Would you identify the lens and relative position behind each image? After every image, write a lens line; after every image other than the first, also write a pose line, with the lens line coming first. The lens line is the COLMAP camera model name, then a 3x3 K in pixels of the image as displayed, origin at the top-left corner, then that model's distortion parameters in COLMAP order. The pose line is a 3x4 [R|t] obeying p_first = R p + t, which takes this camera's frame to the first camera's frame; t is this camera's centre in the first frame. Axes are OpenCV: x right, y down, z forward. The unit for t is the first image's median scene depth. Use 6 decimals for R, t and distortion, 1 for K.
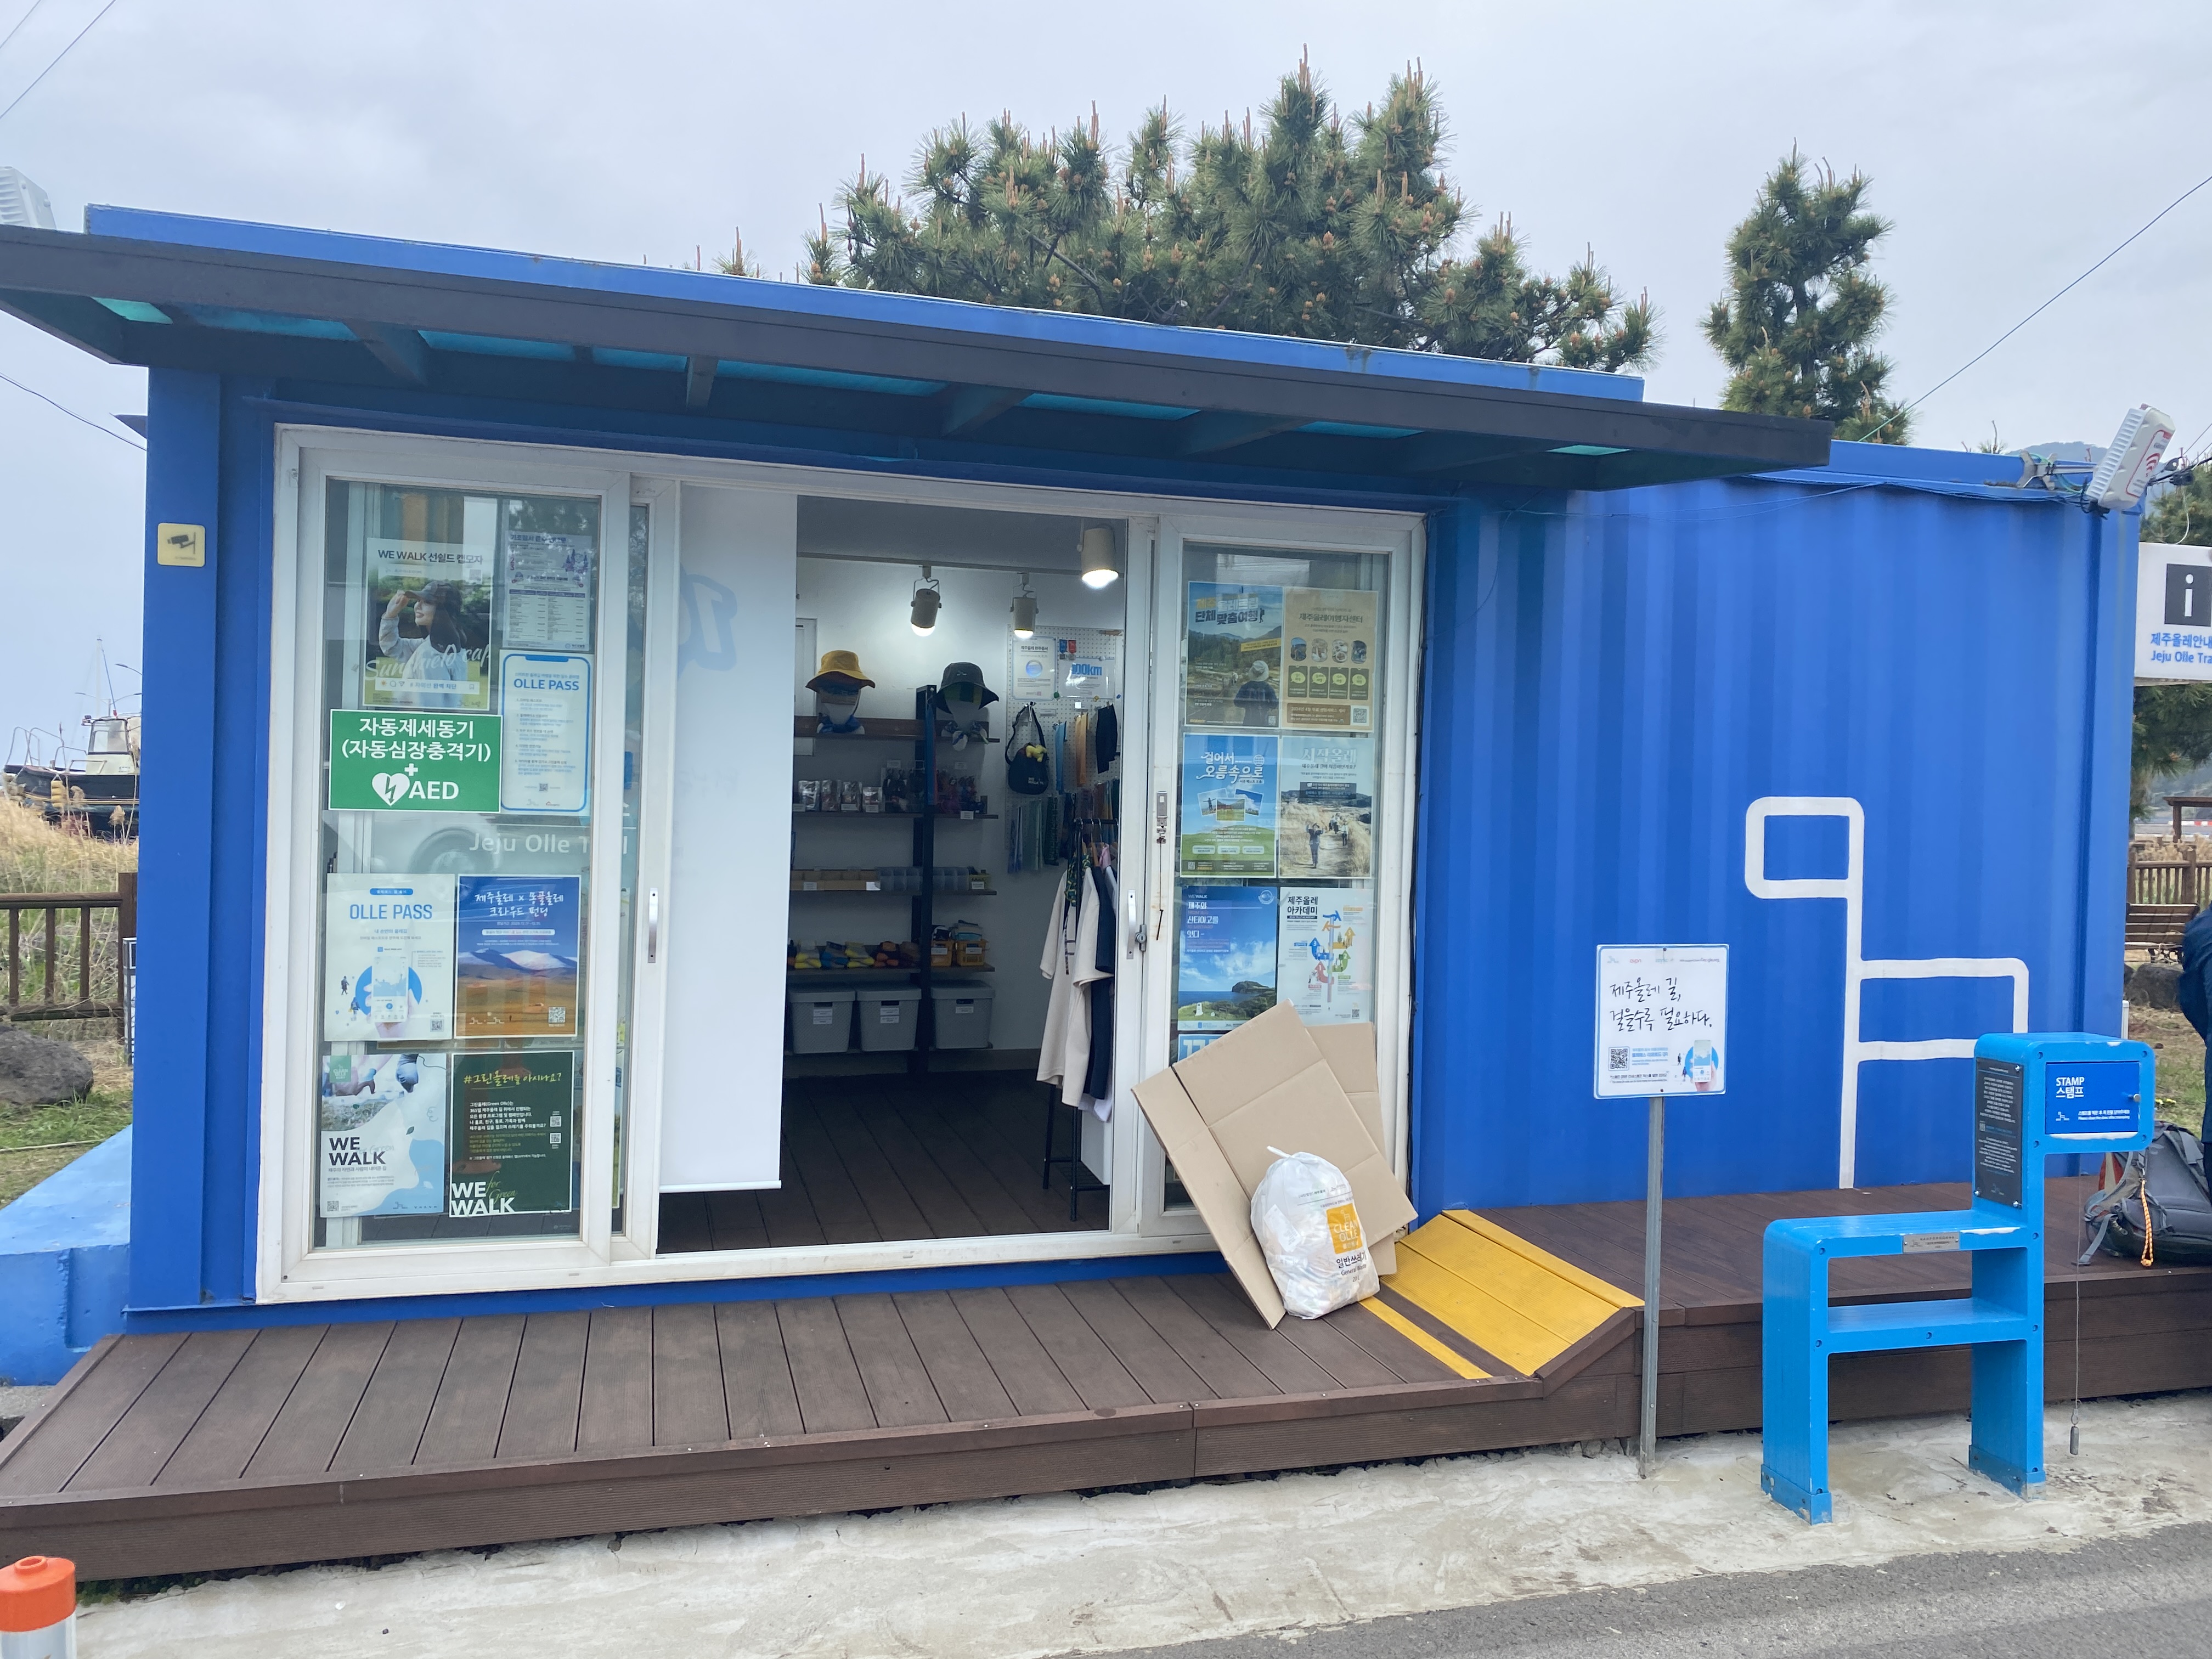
lens RADIAL K [[1674.4, 0, 1106.0], [0, 1674.4, 829.5], [0, 0, 1]] dist [0.002898, 0.000110]
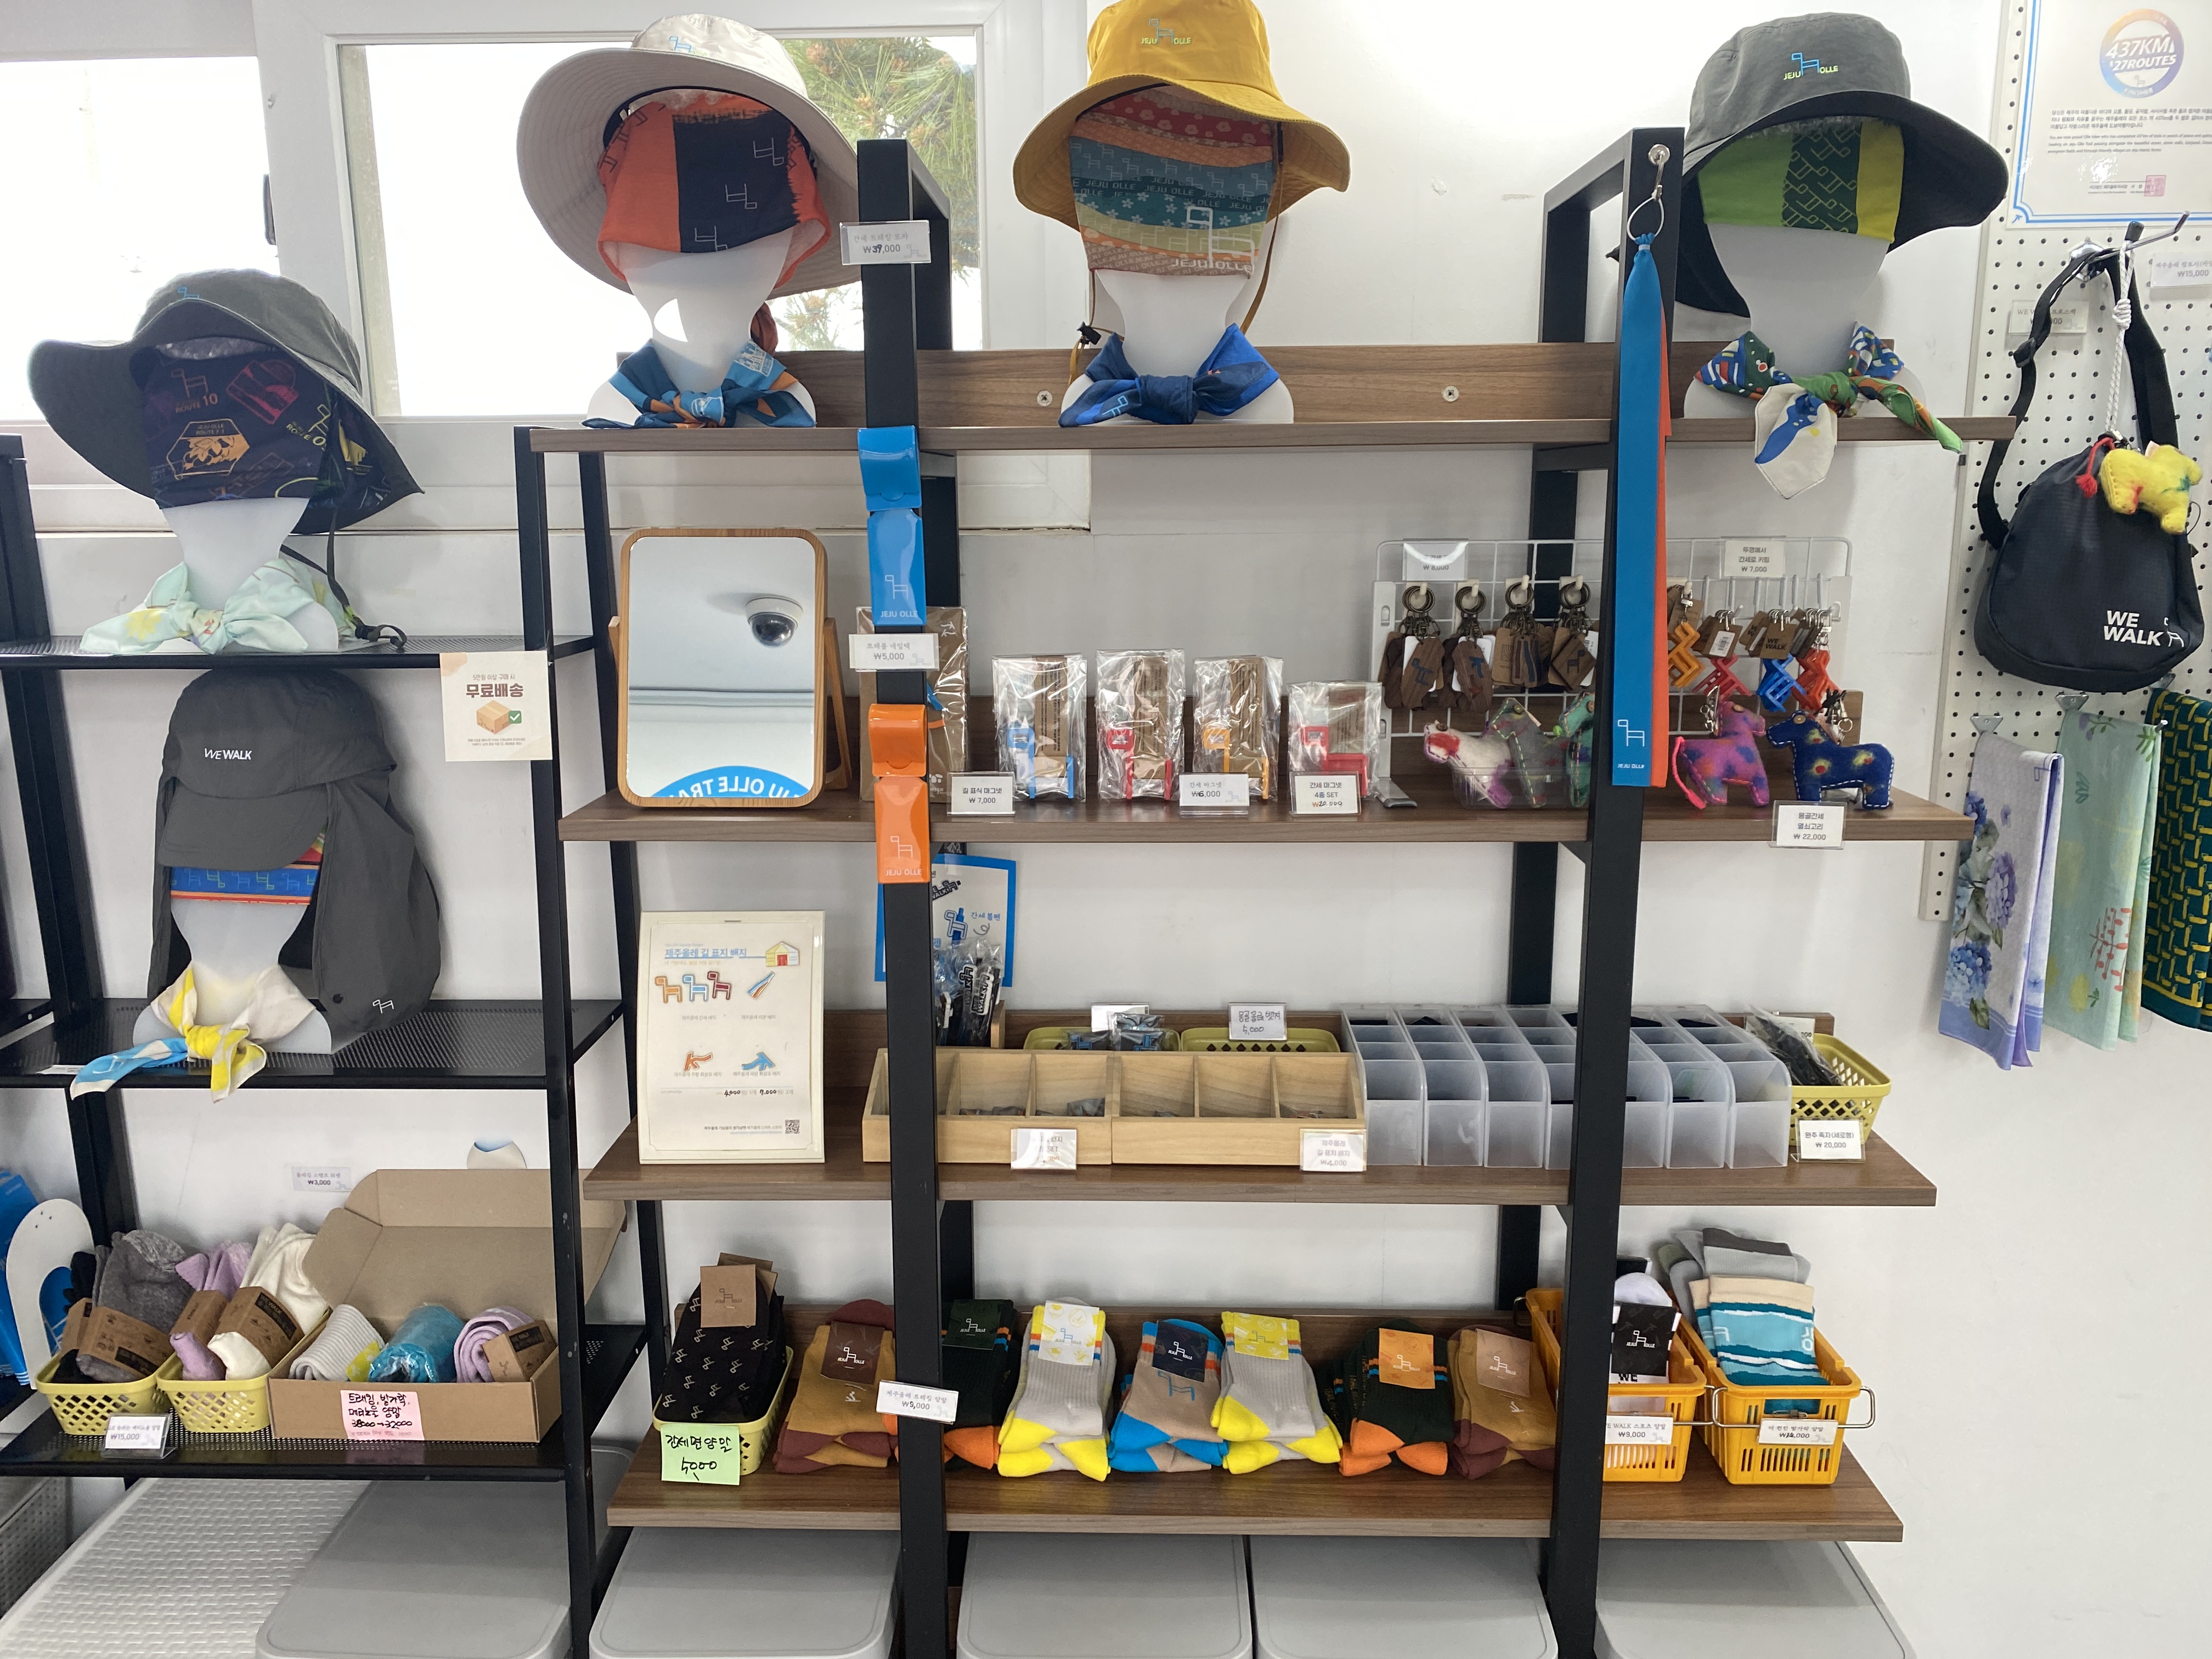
lens RADIAL K [[1674.4, 0, 1106.0], [0, 1674.4, 829.5], [0, 0, 1]] dist [0.002898, 0.000110]
pose [[0.956186, 0.033876, -0.290795, -0.103676], [0.021830, 0.982267, 0.186210, -0.046235], [0.291946, -0.184400, 0.938490, 0.781743]]
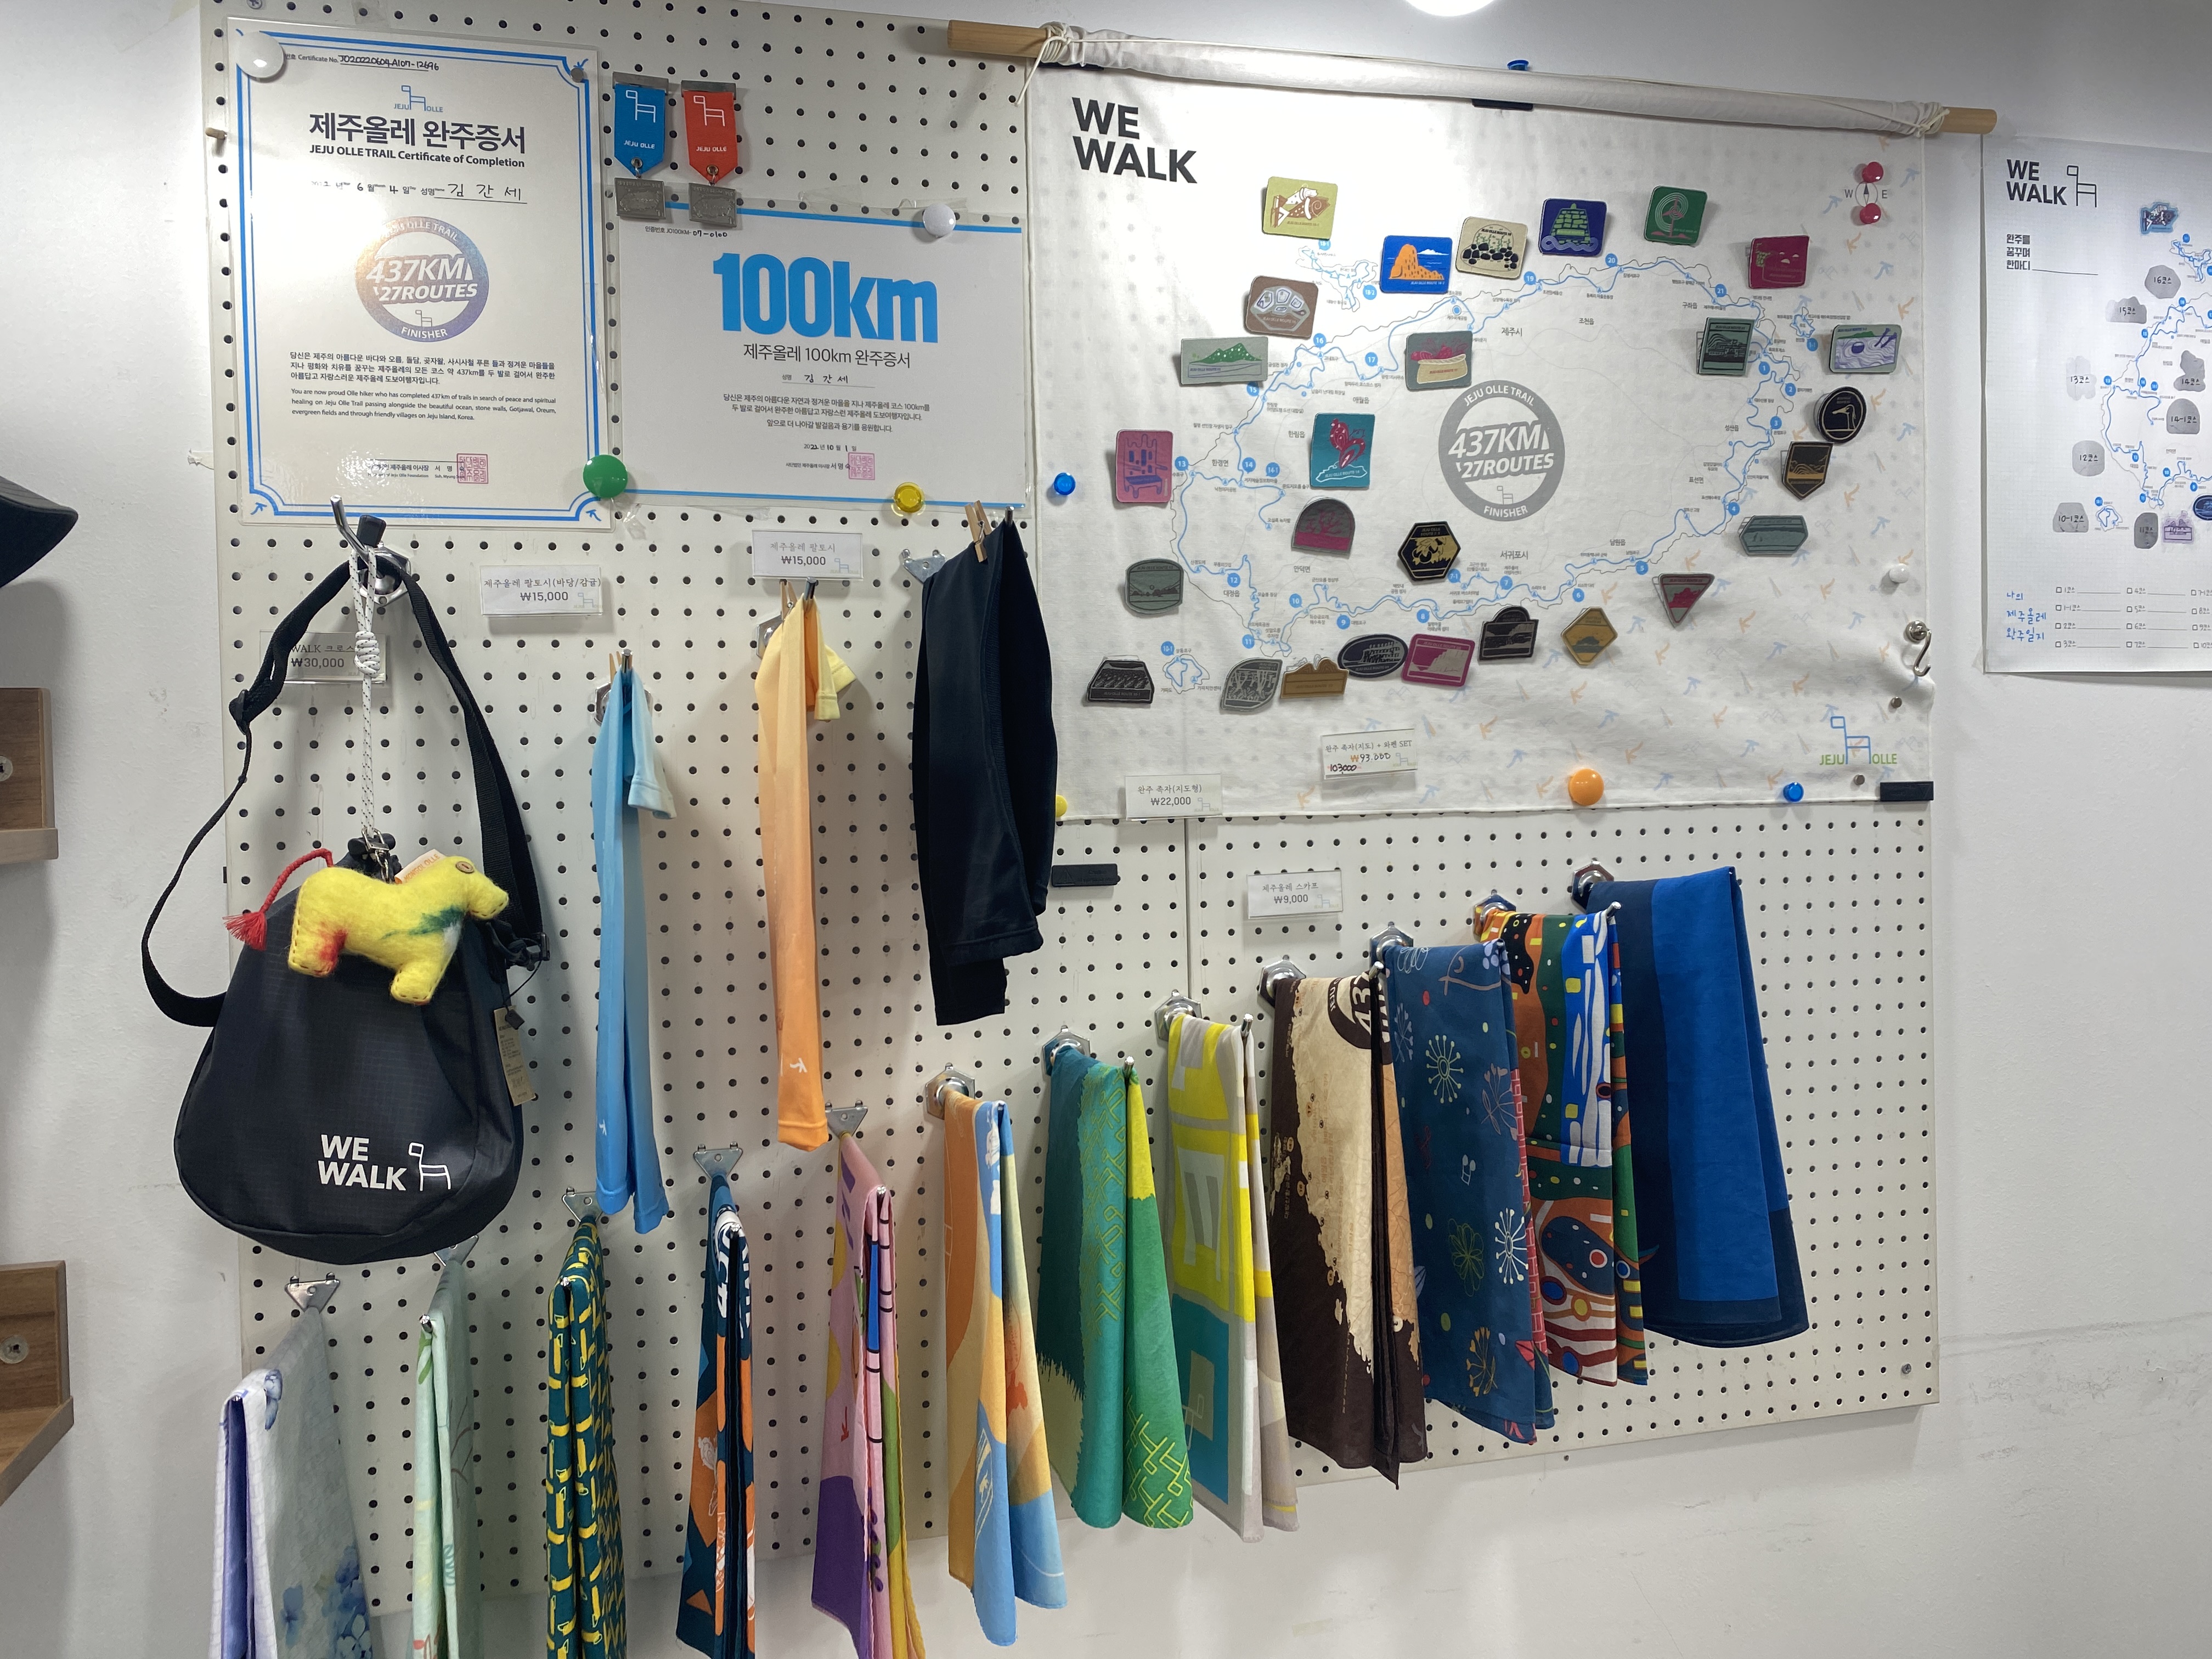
lens RADIAL K [[1674.4, 0, 1106.0], [0, 1674.4, 829.5], [0, 0, 1]] dist [0.002898, 0.000110]
pose [[0.999052, -0.041813, -0.012121, 0.012585], [0.041945, 0.999061, 0.010852, -0.052808], [0.011656, -0.011350, 0.999868, 0.894187]]
